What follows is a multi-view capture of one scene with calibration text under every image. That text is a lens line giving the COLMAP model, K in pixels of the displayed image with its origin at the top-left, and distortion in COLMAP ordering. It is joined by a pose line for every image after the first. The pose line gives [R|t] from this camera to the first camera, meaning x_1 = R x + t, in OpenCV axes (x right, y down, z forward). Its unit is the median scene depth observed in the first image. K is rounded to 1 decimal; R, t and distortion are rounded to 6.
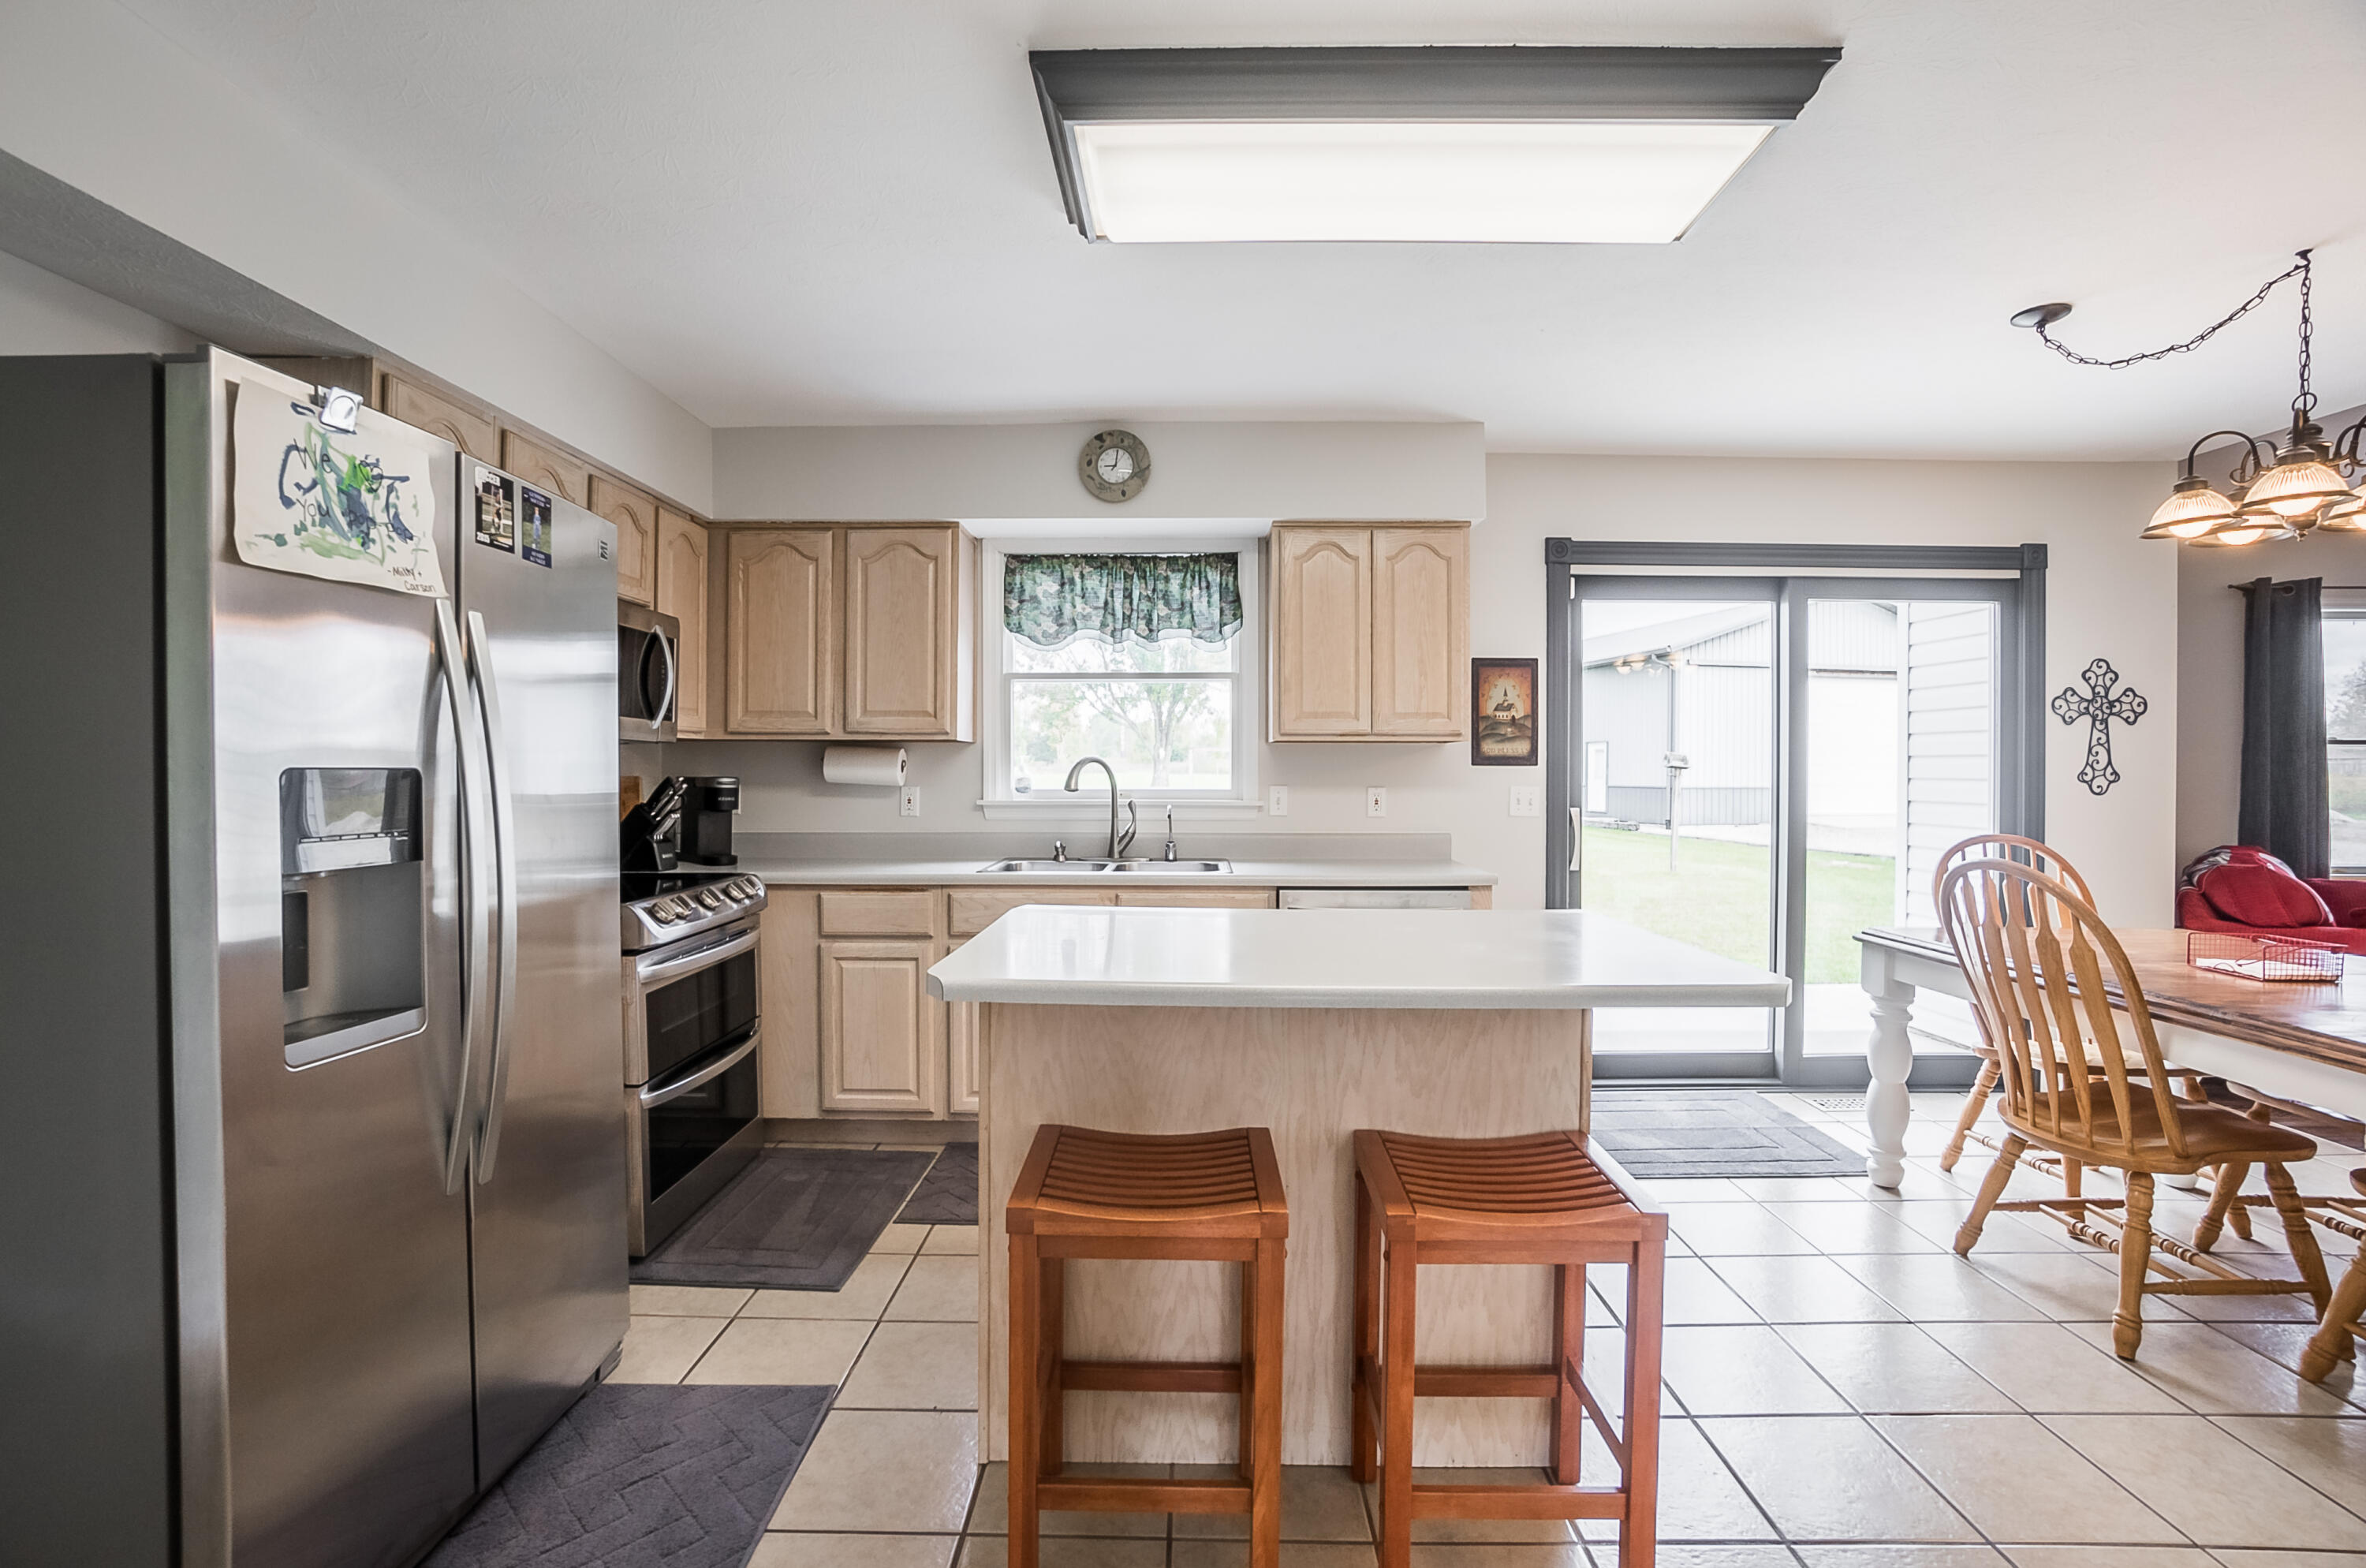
lens RADIAL K [[1044.1, 0, 1190.6], [0, 1044.1, 785.0], [0, 0, 1]] dist [-0.030205, 0.001860]
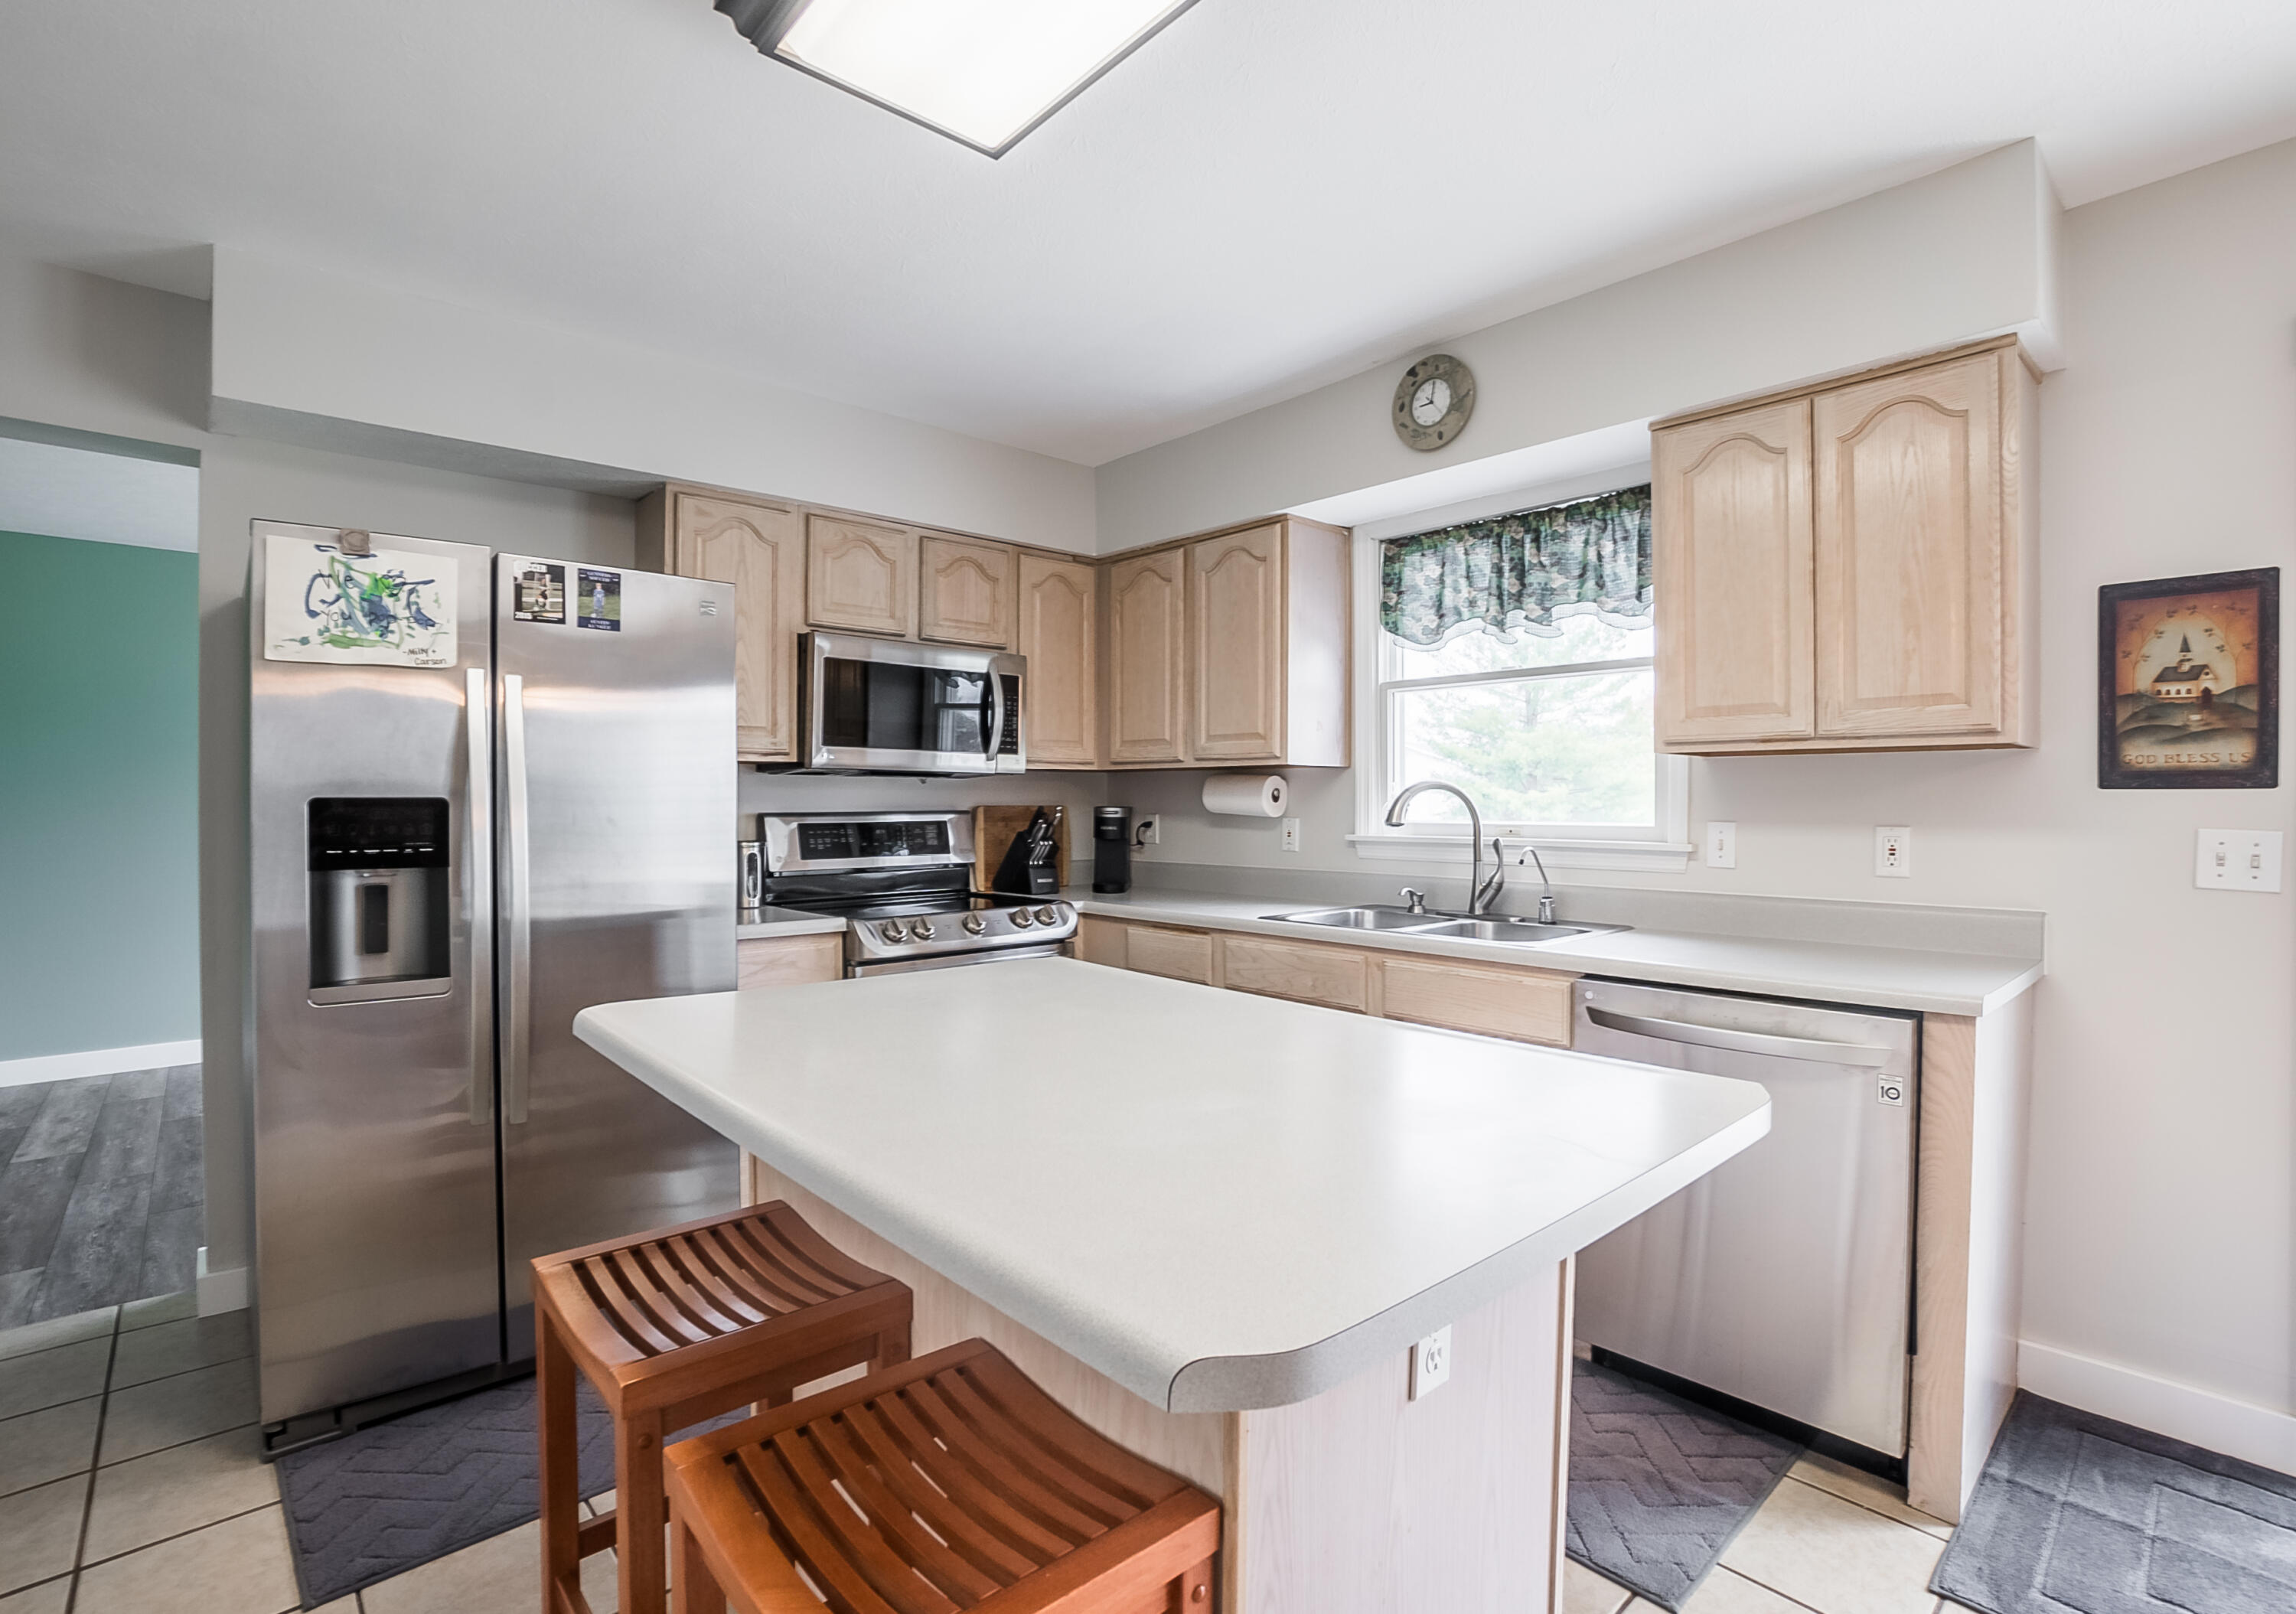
lens RADIAL K [[1094.4, 0, 1152.3], [0, 1094.4, 808.5], [0, 0, 1]] dist [-0.043121, 0.000651]
pose [[0.678848, 0.003249, -0.734271, 0.369762], [-0.009228, 0.999949, -0.004107, -0.001838], [0.734221, 0.009563, 0.678844, 0.302947]]
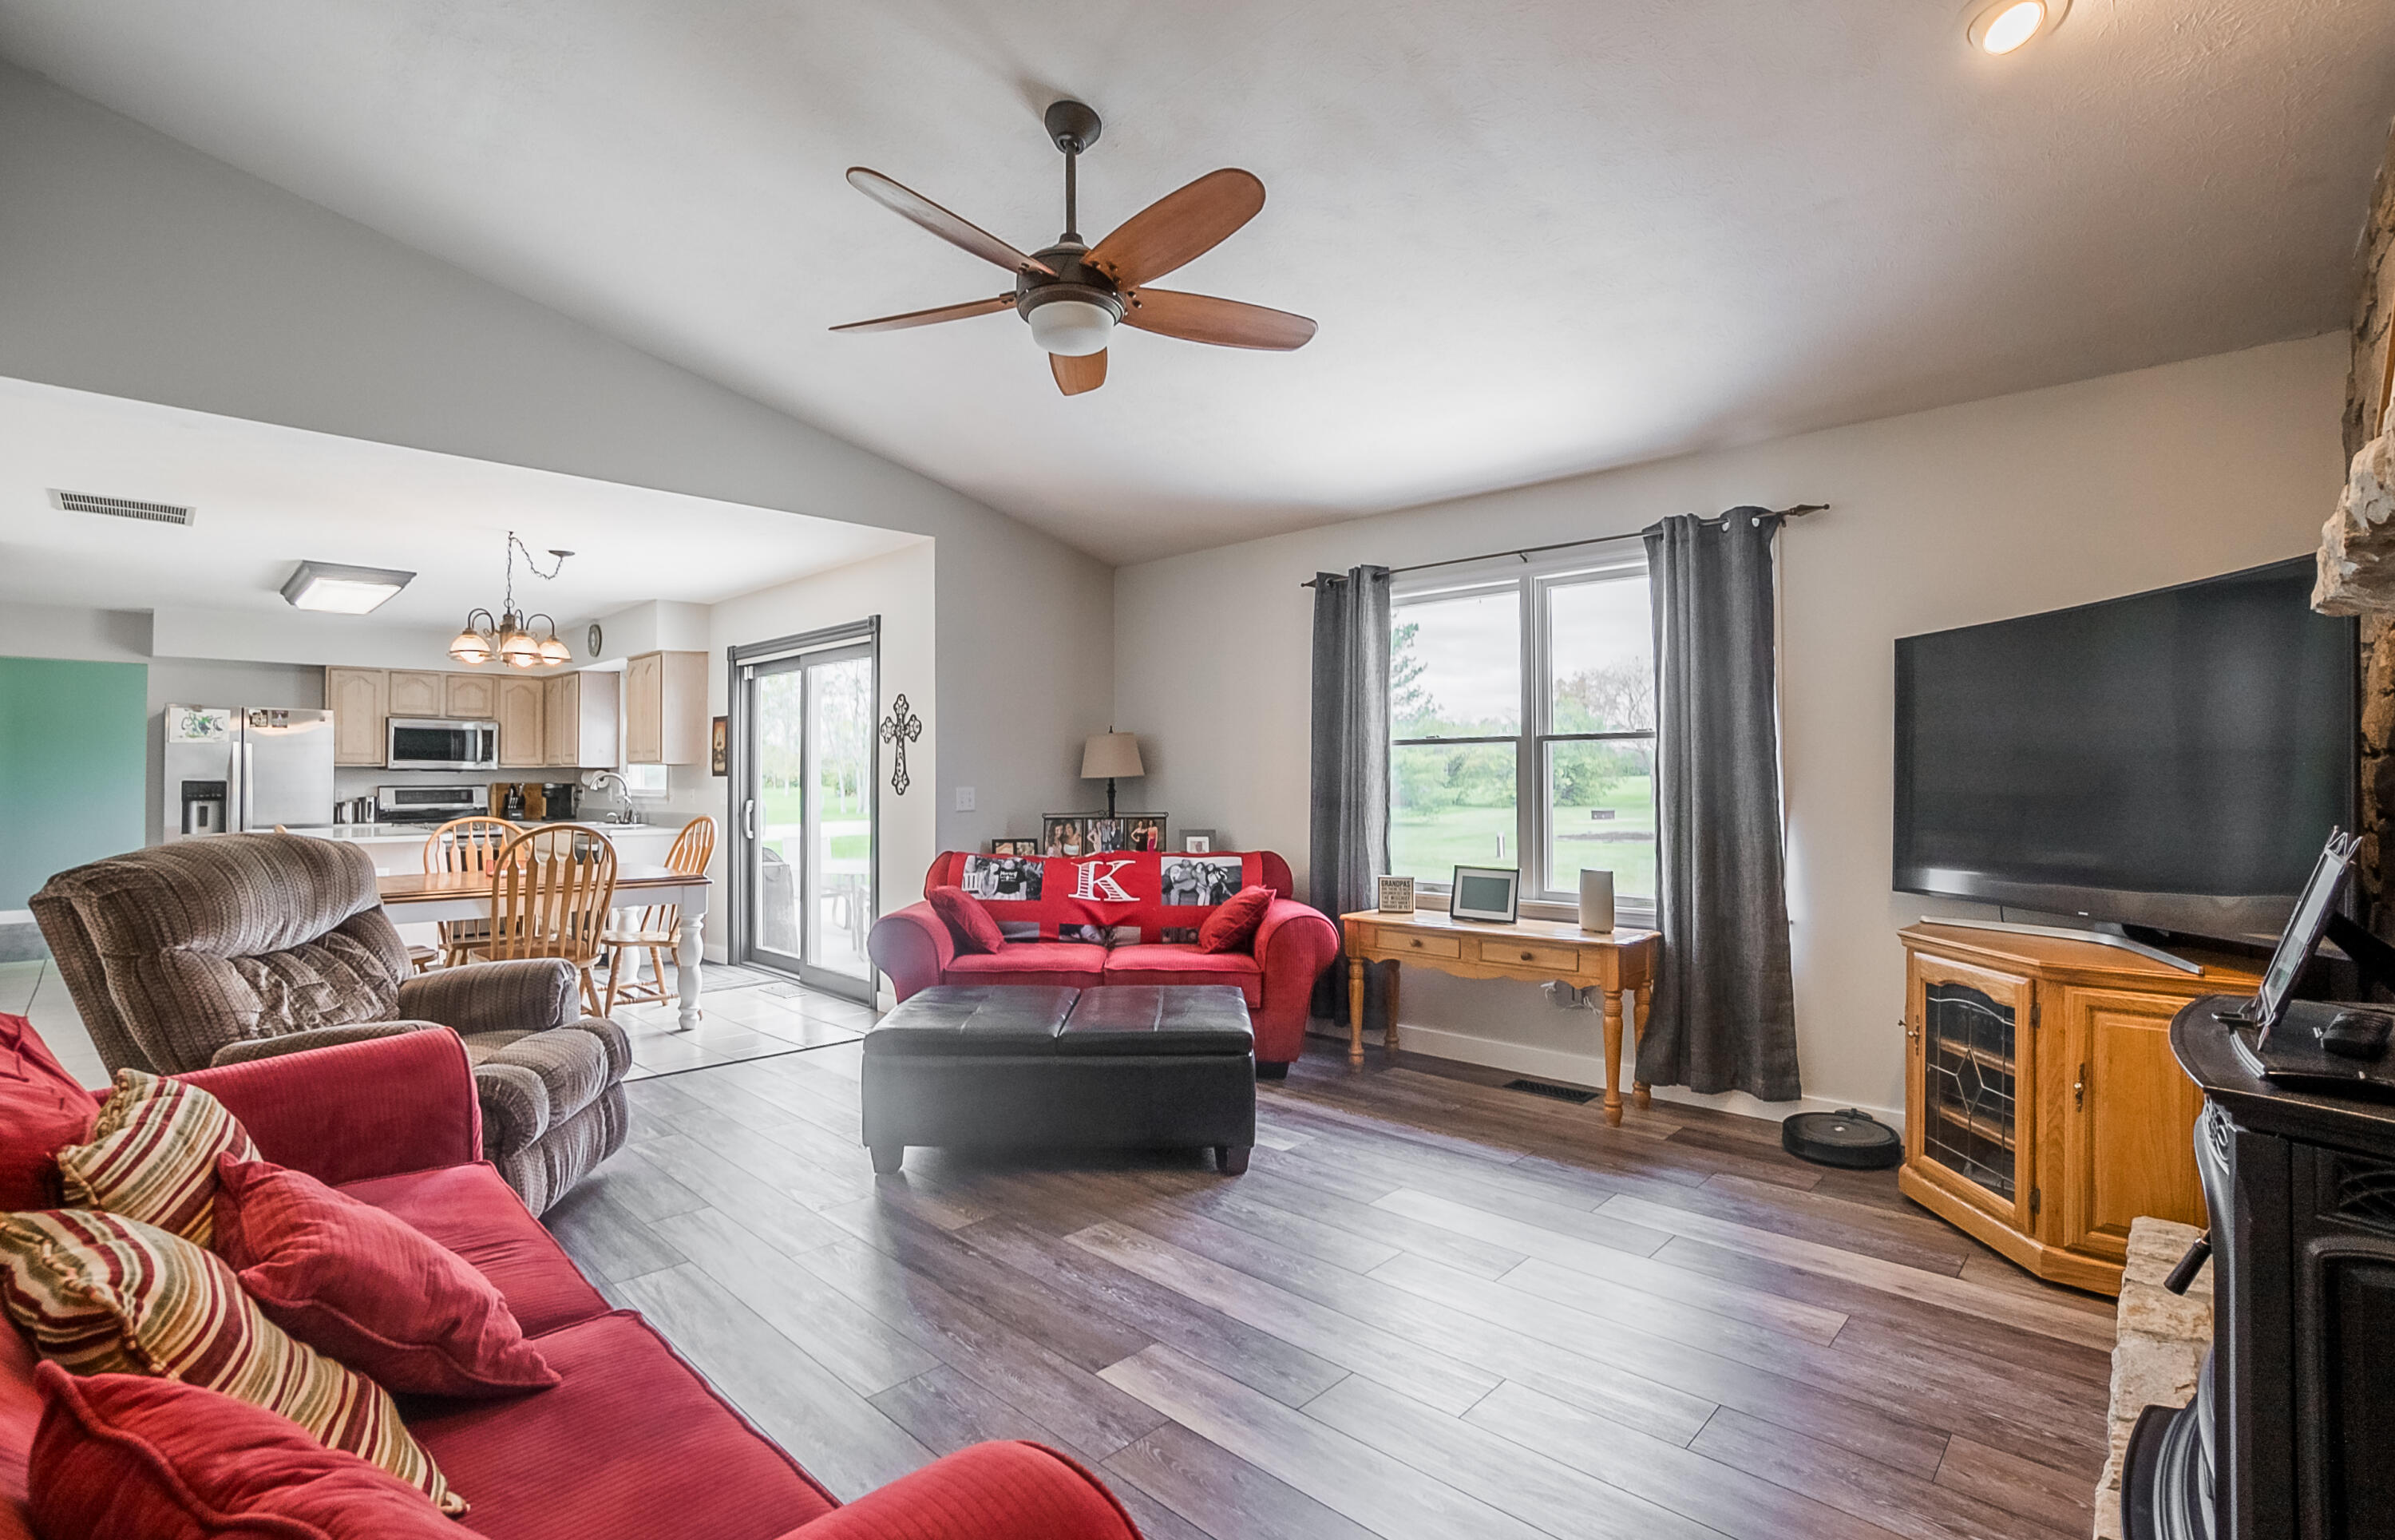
lens RADIAL K [[1130.0, 0, 1202.7], [0, 1130.0, 769.1], [0, 0, 1]] dist [-0.019789, -0.000197]
pose [[0.709146, -0.011101, -0.704974, 2.376223], [-0.005110, 0.999769, -0.020884, 0.005480], [0.705043, 0.018413, 0.708925, 0.233089]]
